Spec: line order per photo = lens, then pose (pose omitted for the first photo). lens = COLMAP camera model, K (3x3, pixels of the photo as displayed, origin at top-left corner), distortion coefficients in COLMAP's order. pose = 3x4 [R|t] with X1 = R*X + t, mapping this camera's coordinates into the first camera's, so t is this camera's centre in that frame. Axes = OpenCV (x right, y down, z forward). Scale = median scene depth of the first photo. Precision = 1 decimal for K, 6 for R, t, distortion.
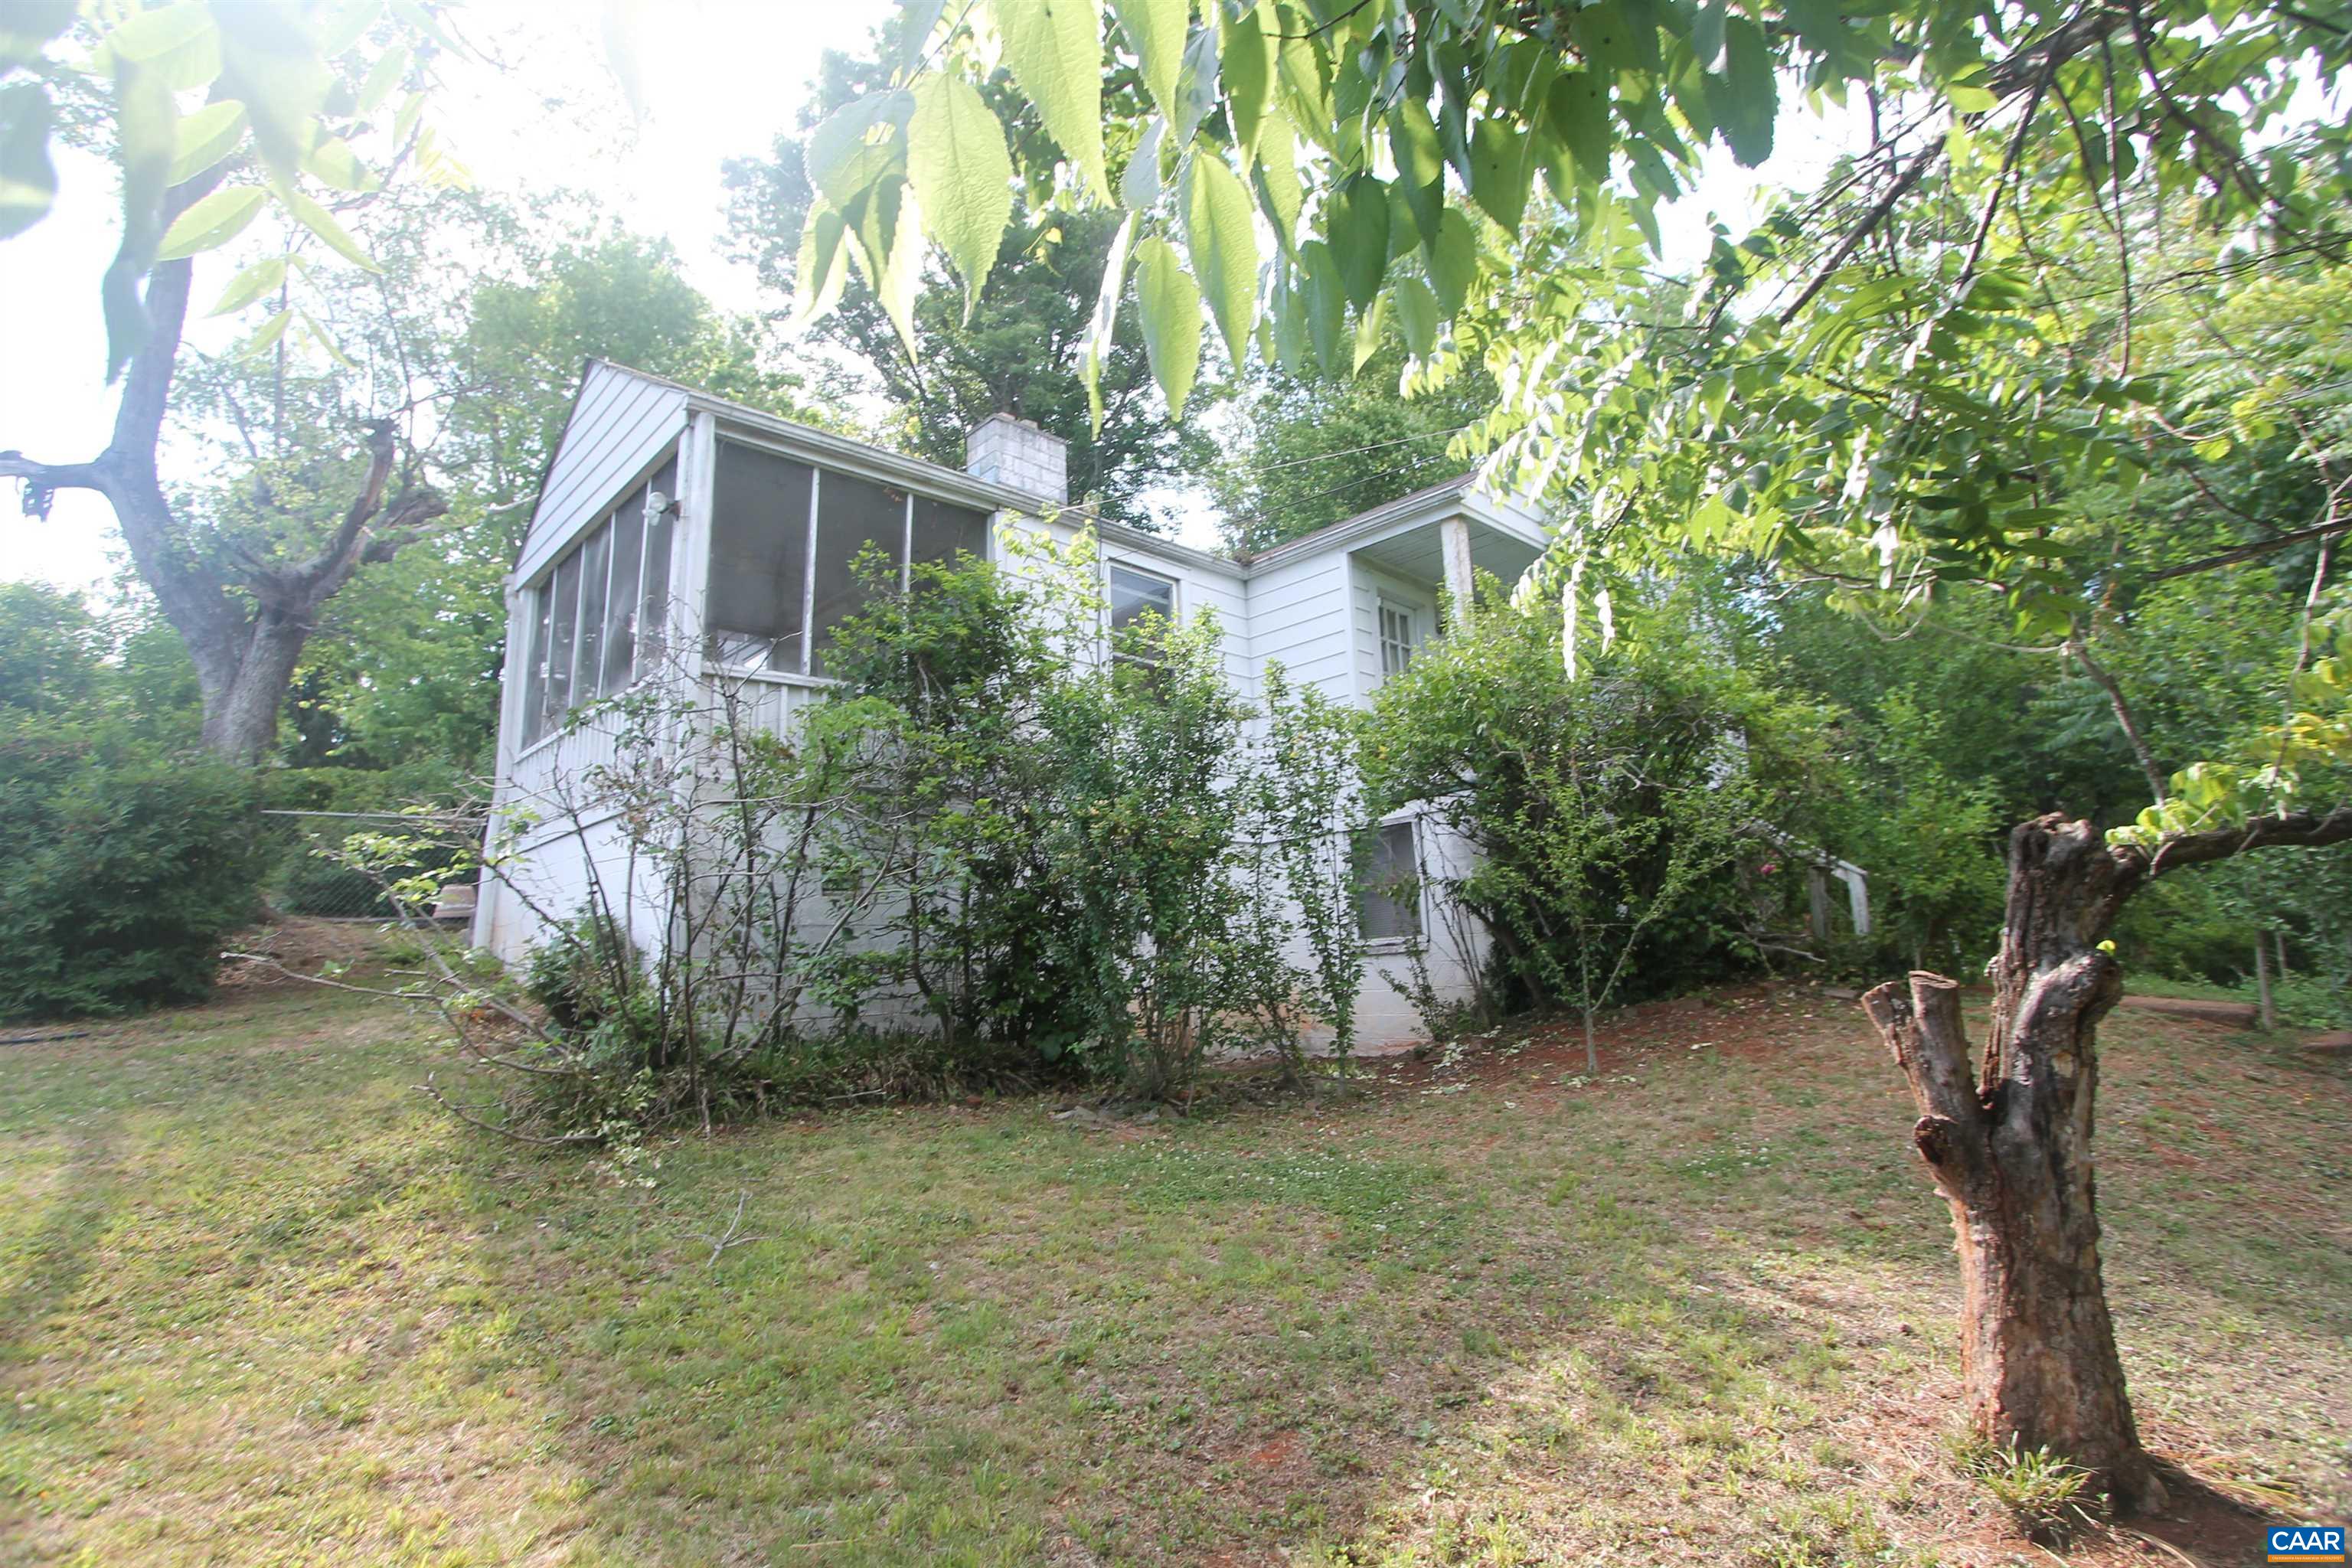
lens RADIAL K [[1088.7, 0, 1180.6], [0, 1088.7, 765.0], [0, 0, 1]] dist [-0.011876, 0.001742]
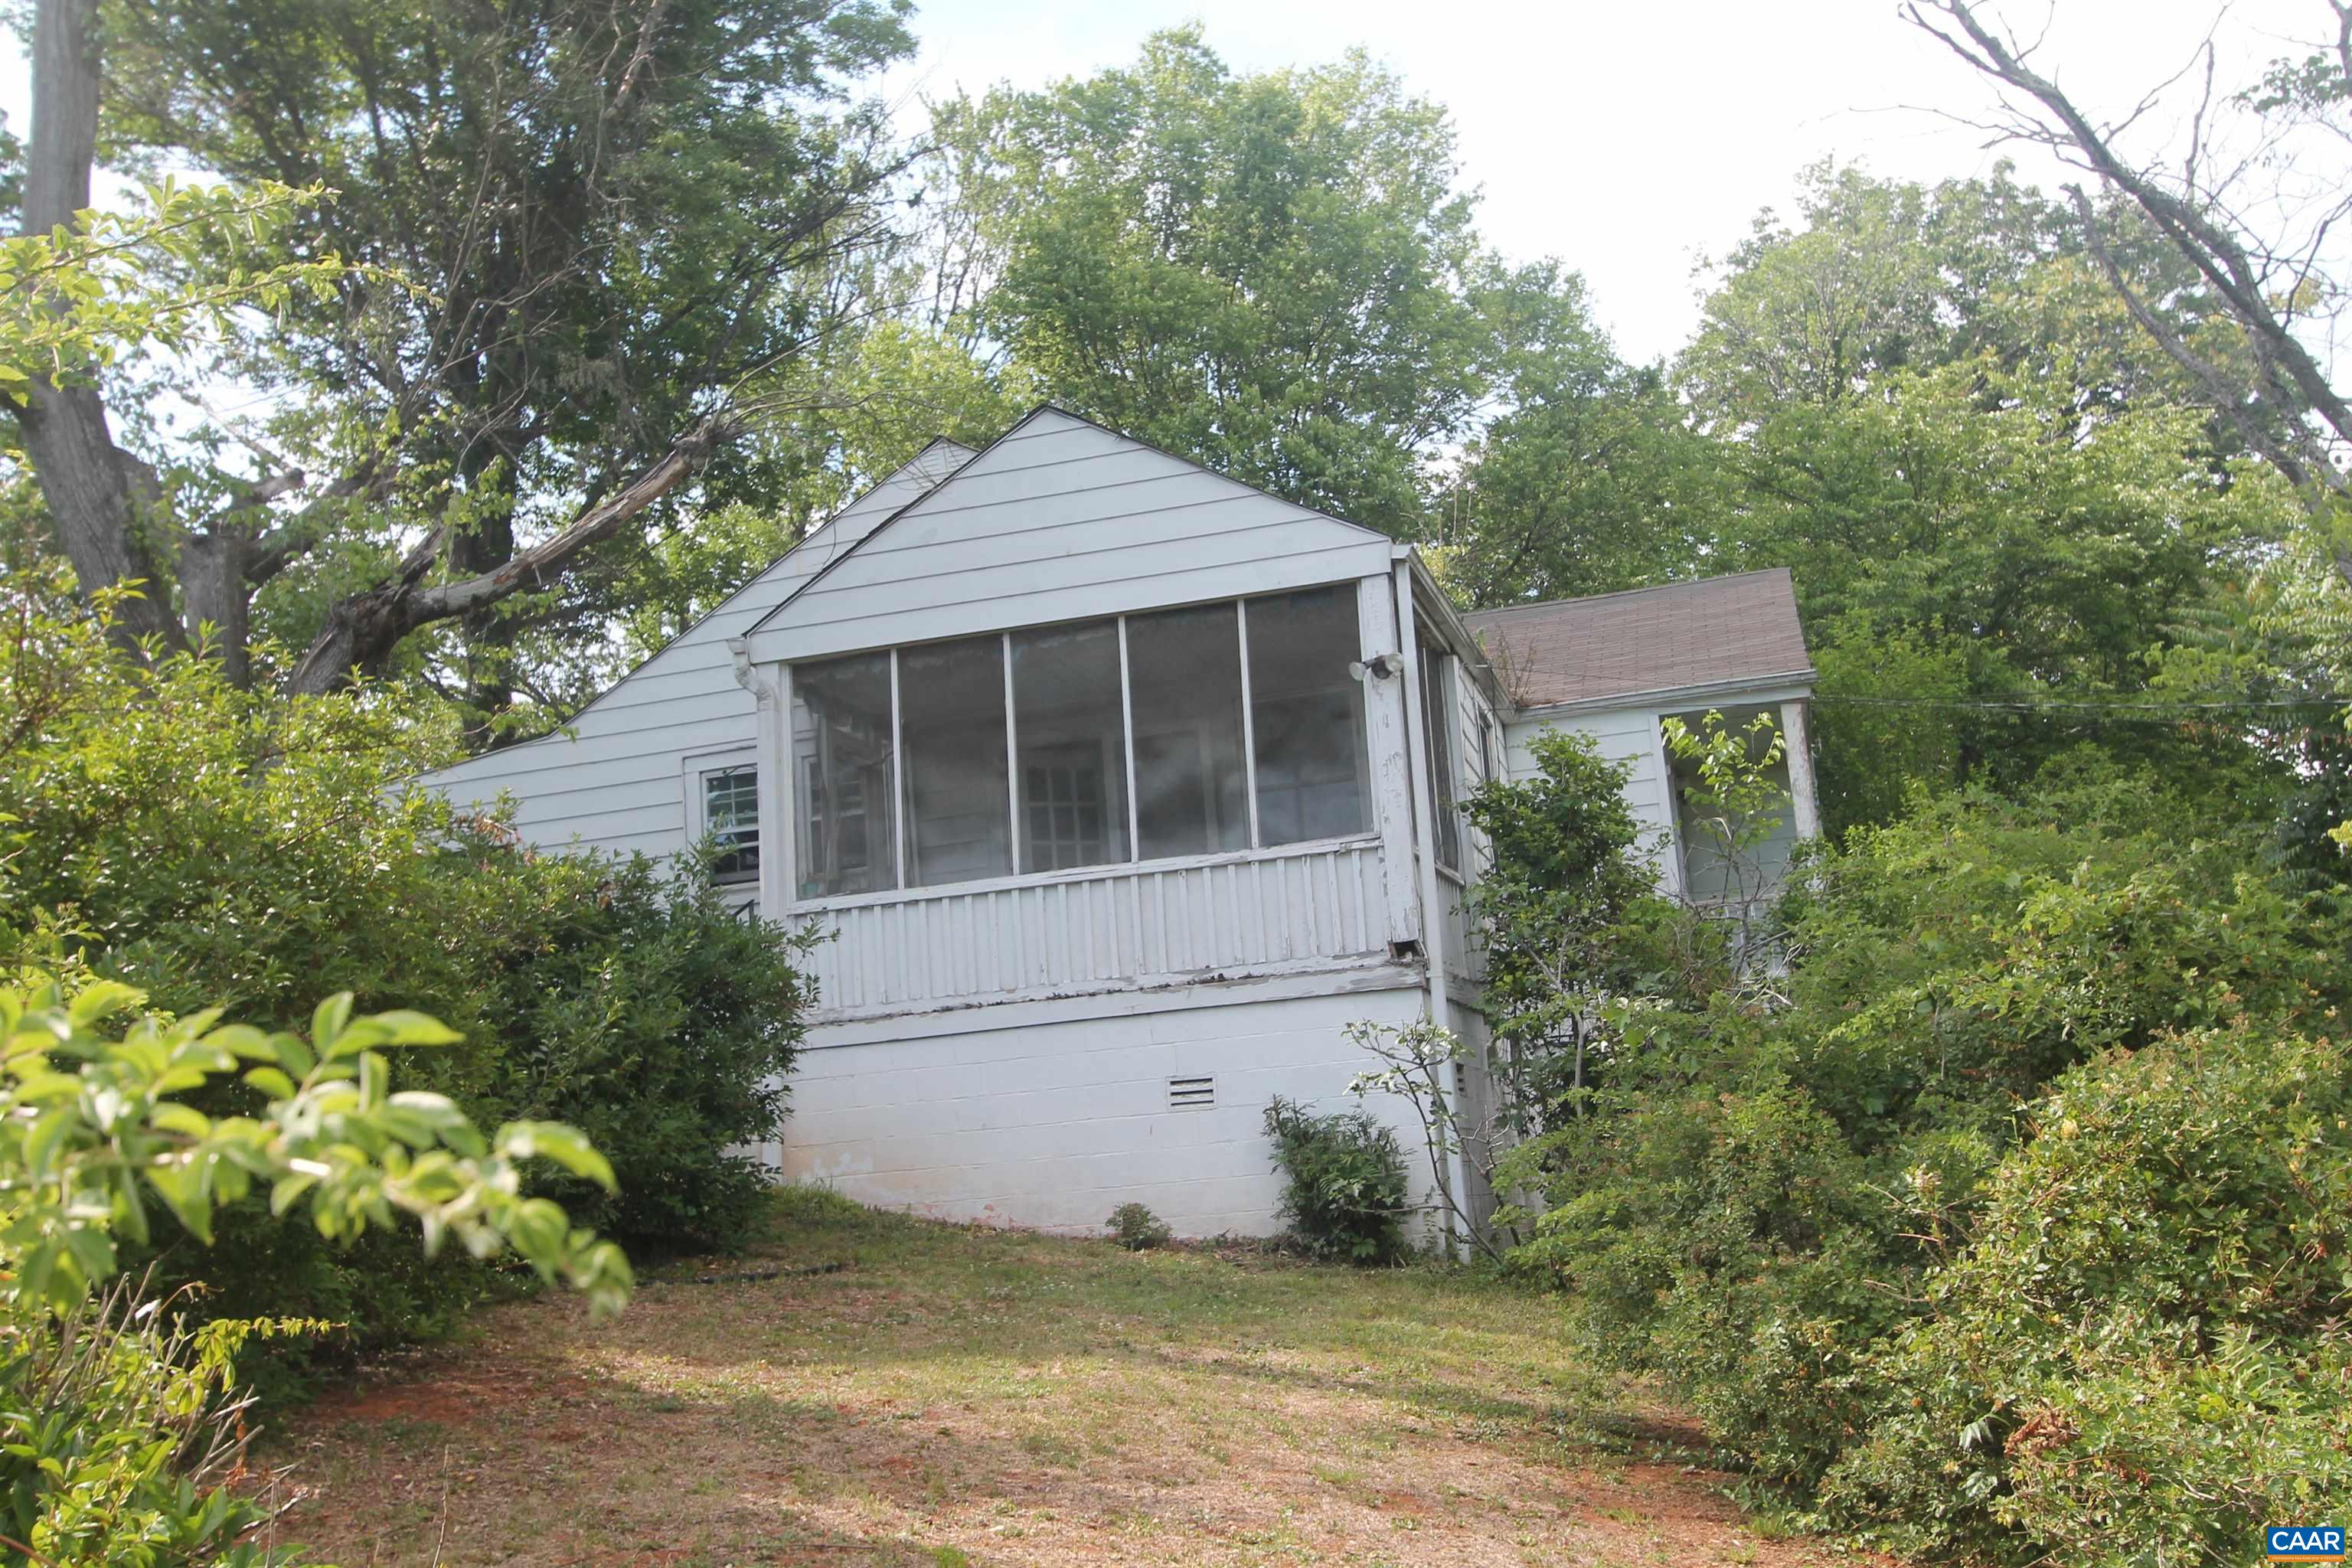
lens RADIAL K [[2265.8, 0, 1196.5], [0, 2265.8, 783.3], [0, 0, 1]] dist [0.013693, 0.000000]
pose [[0.859947, 0.073285, 0.505095, -1.442721], [-0.051128, 0.997029, -0.057613, -0.020376], [-0.507816, 0.023720, 0.861139, -0.512649]]
